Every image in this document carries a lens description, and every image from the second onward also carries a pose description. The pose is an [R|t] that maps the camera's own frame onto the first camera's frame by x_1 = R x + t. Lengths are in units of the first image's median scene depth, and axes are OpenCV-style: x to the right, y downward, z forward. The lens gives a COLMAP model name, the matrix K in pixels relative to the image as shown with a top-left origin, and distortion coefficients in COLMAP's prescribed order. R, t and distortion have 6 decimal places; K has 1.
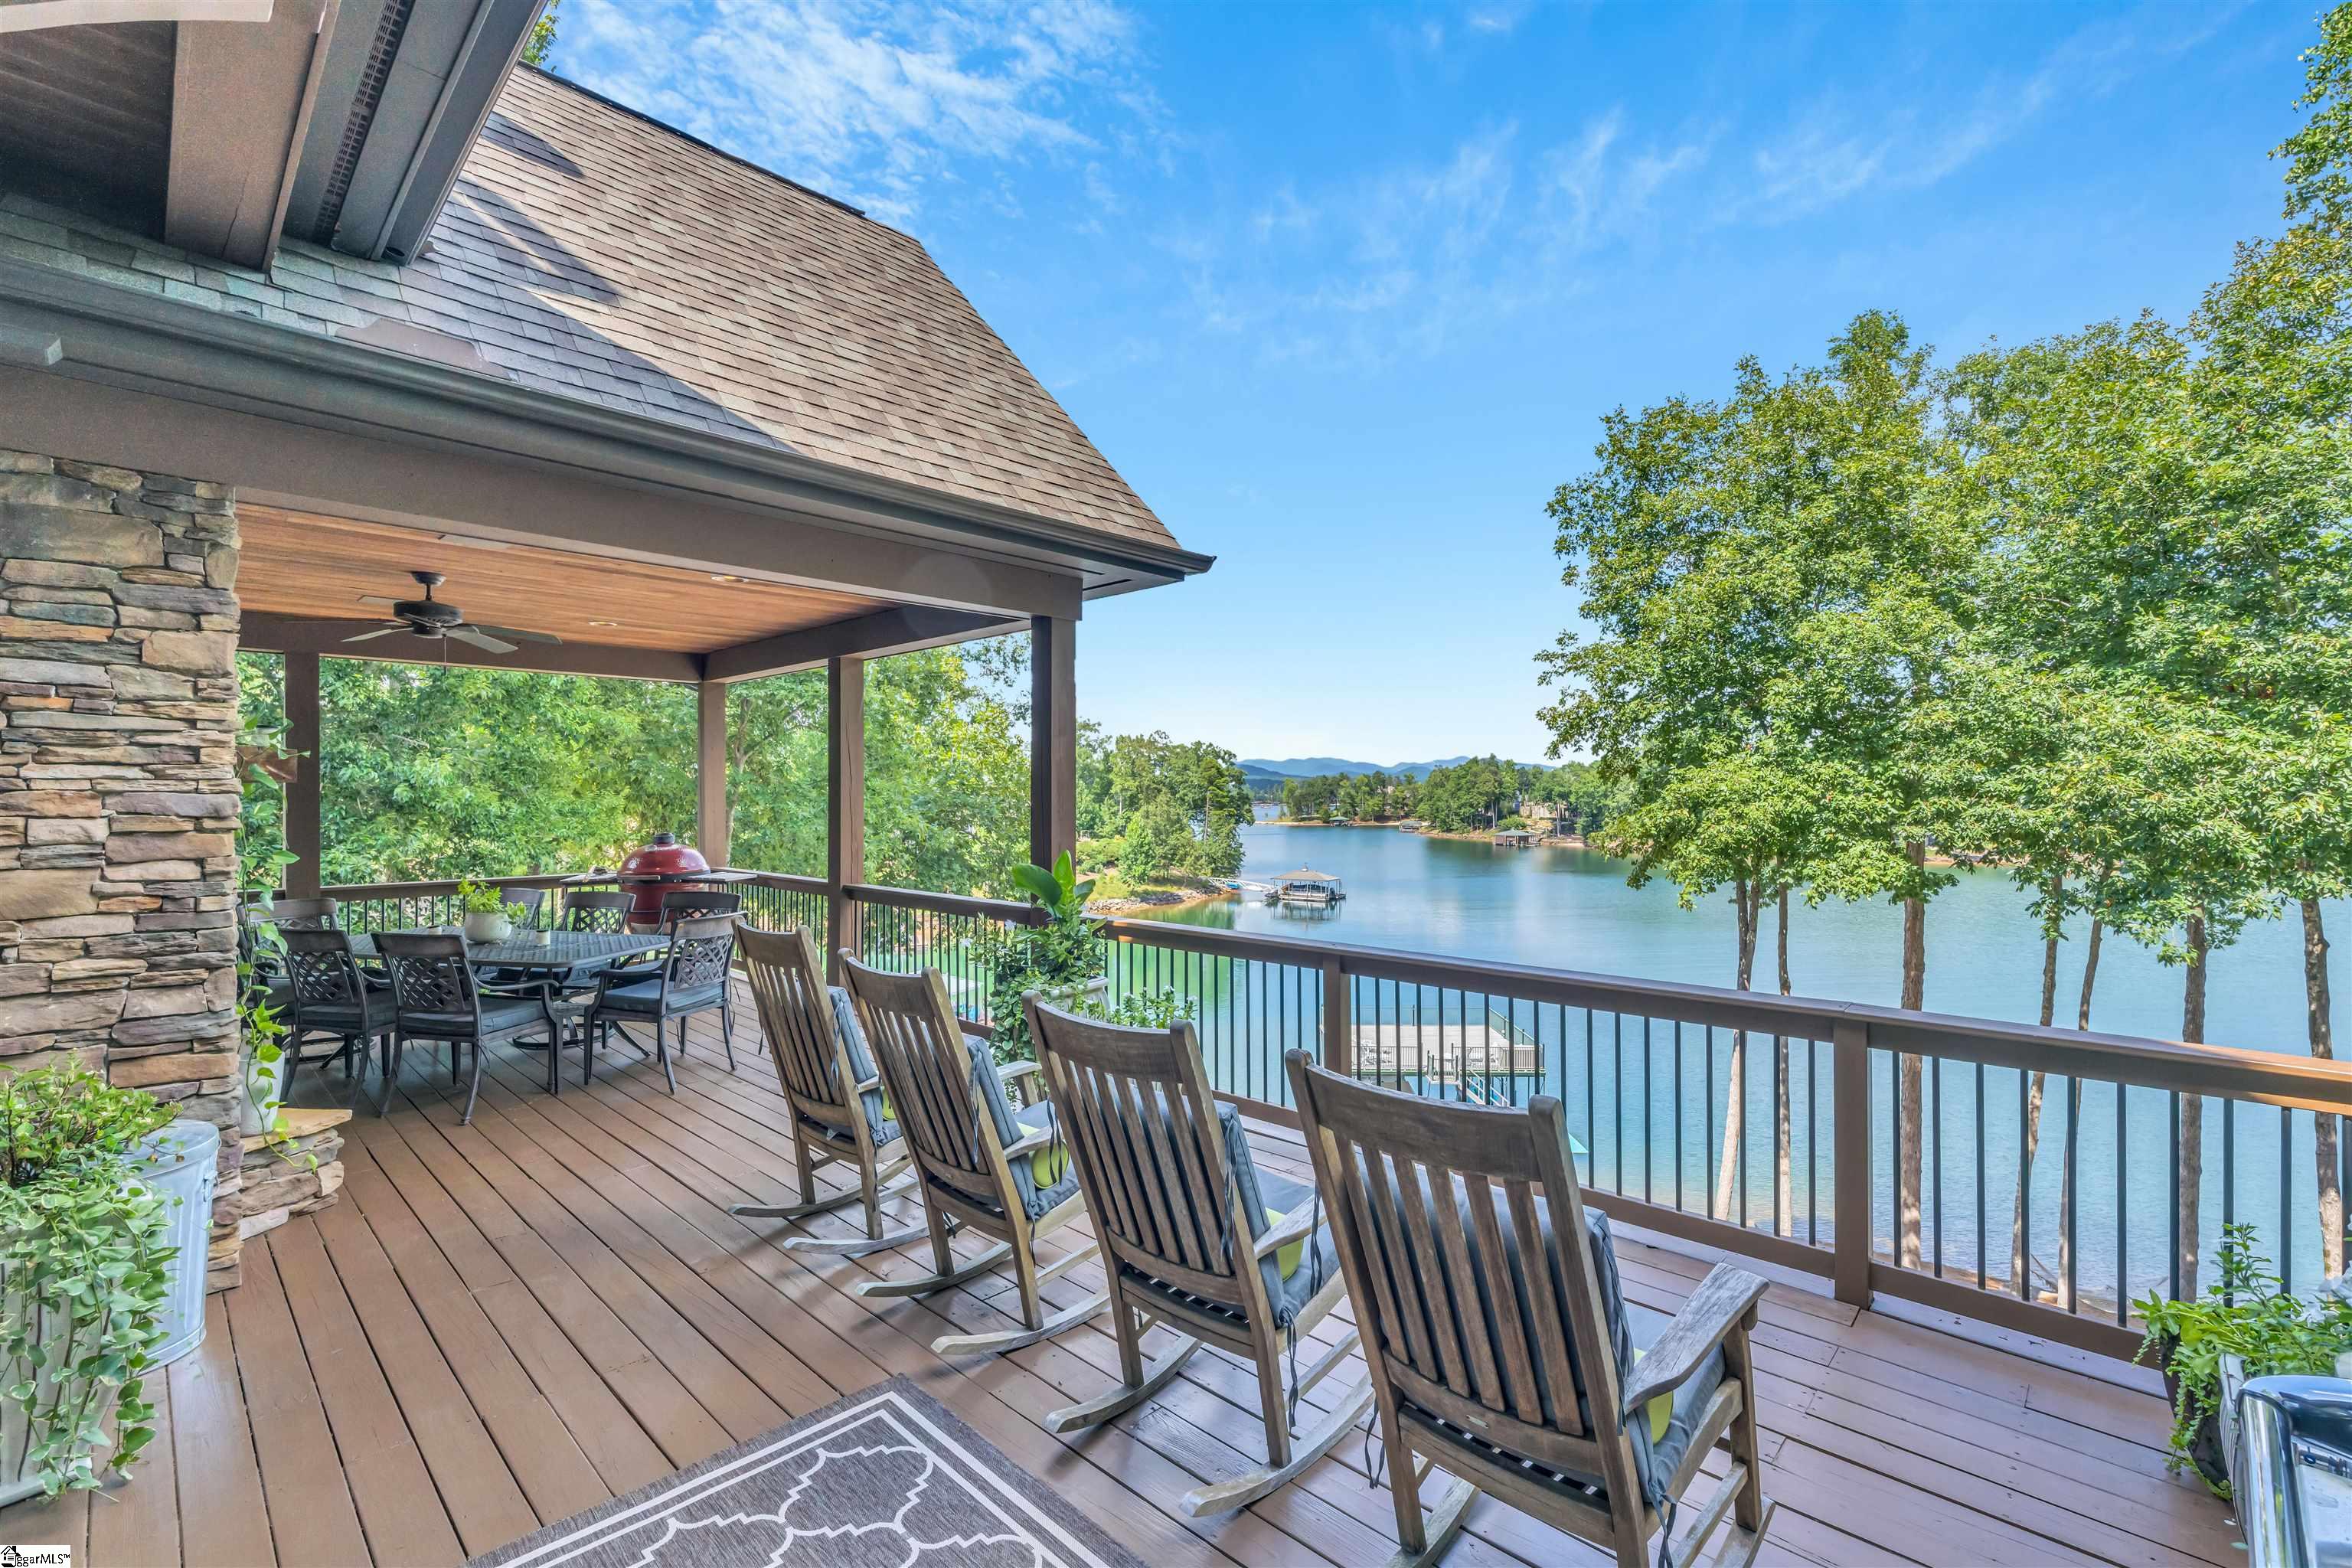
lens RADIAL K [[1020.0, 0, 1176.0], [0, 1020.0, 784.0], [0, 0, 1]] dist [-0.018823, 0.000140]
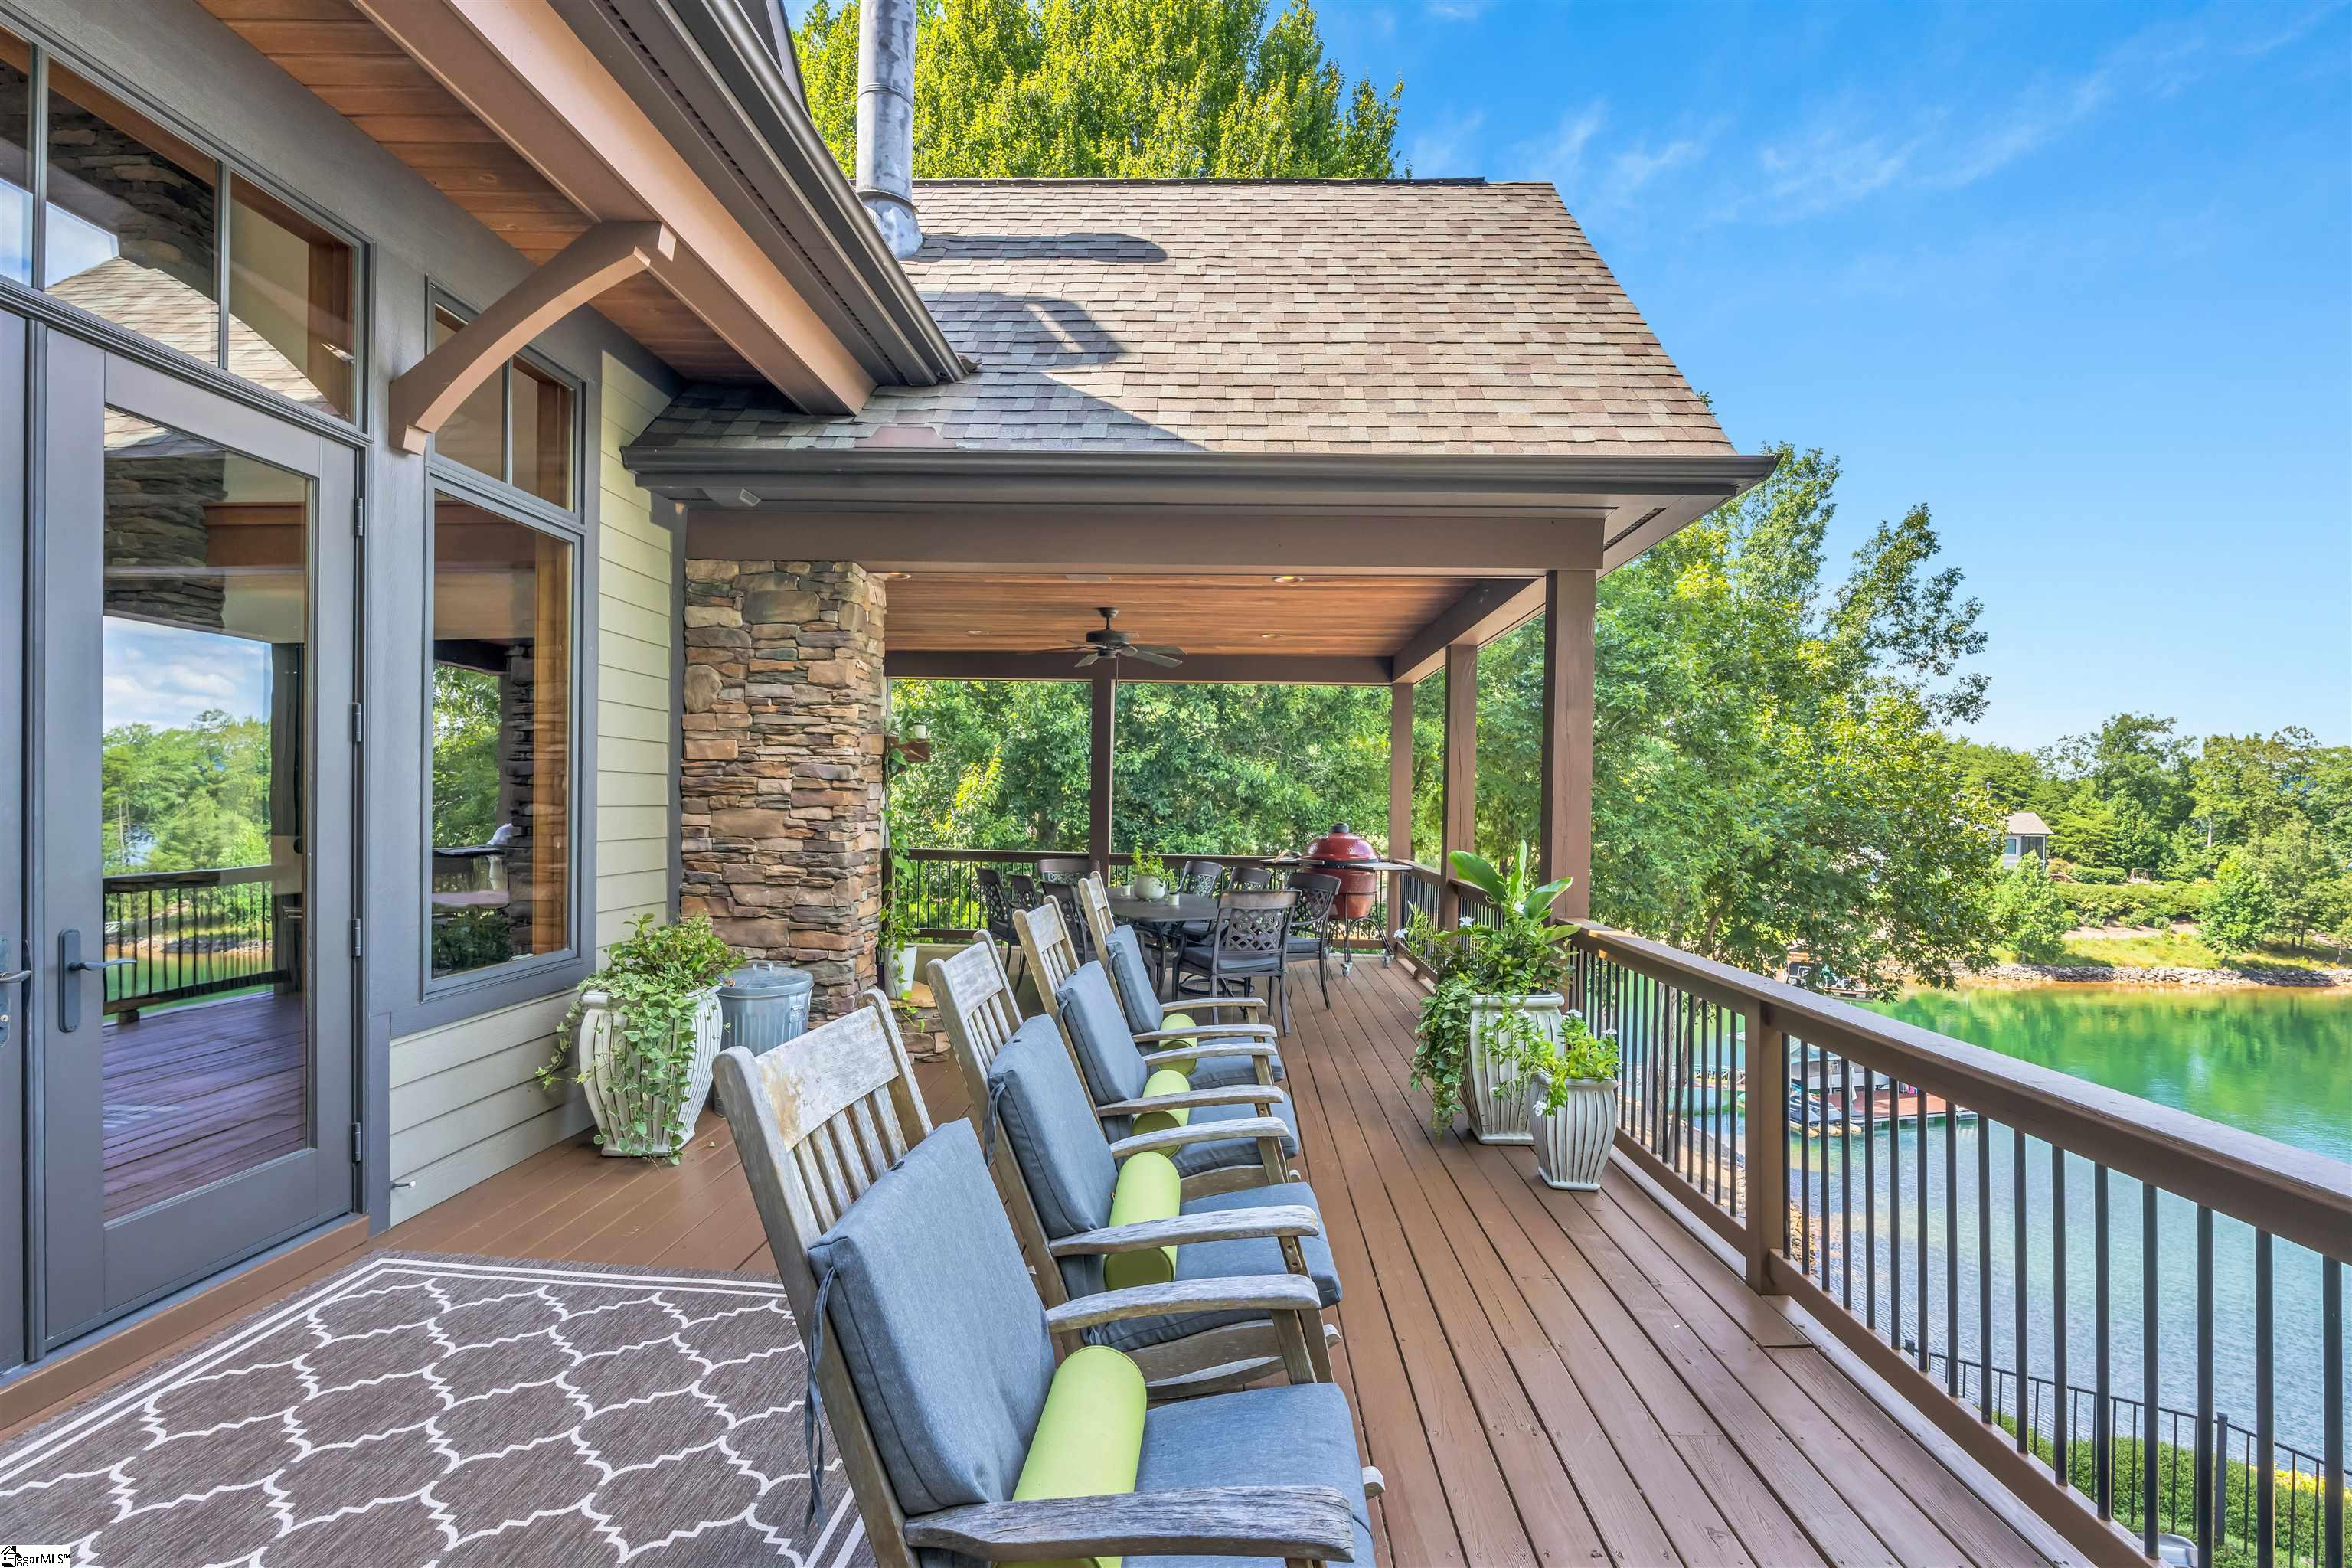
lens RADIAL K [[1041.9, 0, 1174.6], [0, 1041.9, 795.0], [0, 0, 1]] dist [-0.019370, 0.000590]
pose [[0.659279, 0.009046, -0.751844, 0.575660], [-0.011974, 0.999927, 0.001532, 0.047852], [0.751803, 0.007993, 0.659339, 0.340920]]
